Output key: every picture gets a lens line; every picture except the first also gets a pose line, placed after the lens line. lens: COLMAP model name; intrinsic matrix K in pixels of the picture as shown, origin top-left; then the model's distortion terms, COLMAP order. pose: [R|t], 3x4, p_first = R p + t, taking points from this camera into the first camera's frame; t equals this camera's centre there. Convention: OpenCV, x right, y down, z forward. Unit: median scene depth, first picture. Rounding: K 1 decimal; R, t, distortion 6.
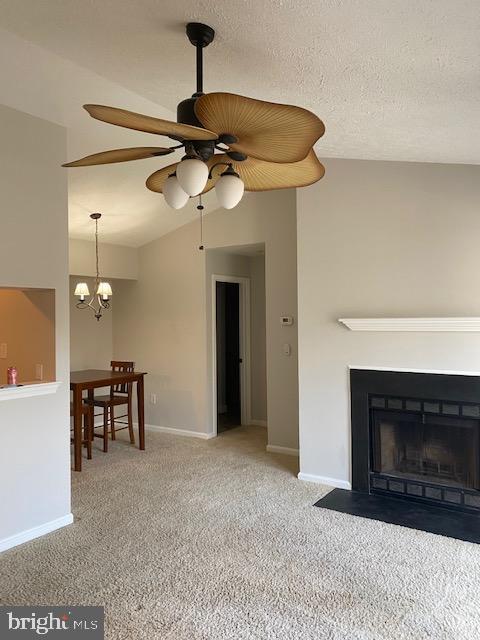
lens RADIAL K [[479.8, 0, 238.0], [0, 479.8, 312.4], [0, 0, 1]] dist [0.018433, -0.039199]
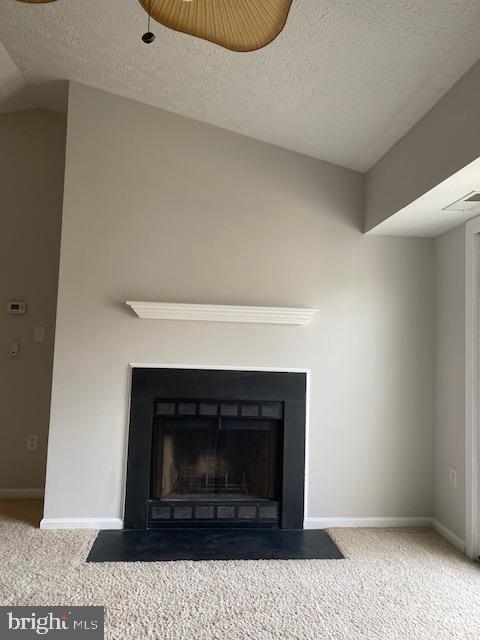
lens RADIAL K [[479.8, 0, 238.0], [0, 479.8, 312.4], [0, 0, 1]] dist [0.018433, -0.039199]
pose [[0.753341, 0.090910, 0.651316, -0.158941], [-0.049241, 0.995416, -0.081986, 0.089771], [-0.655784, 0.029692, 0.754364, 0.322352]]
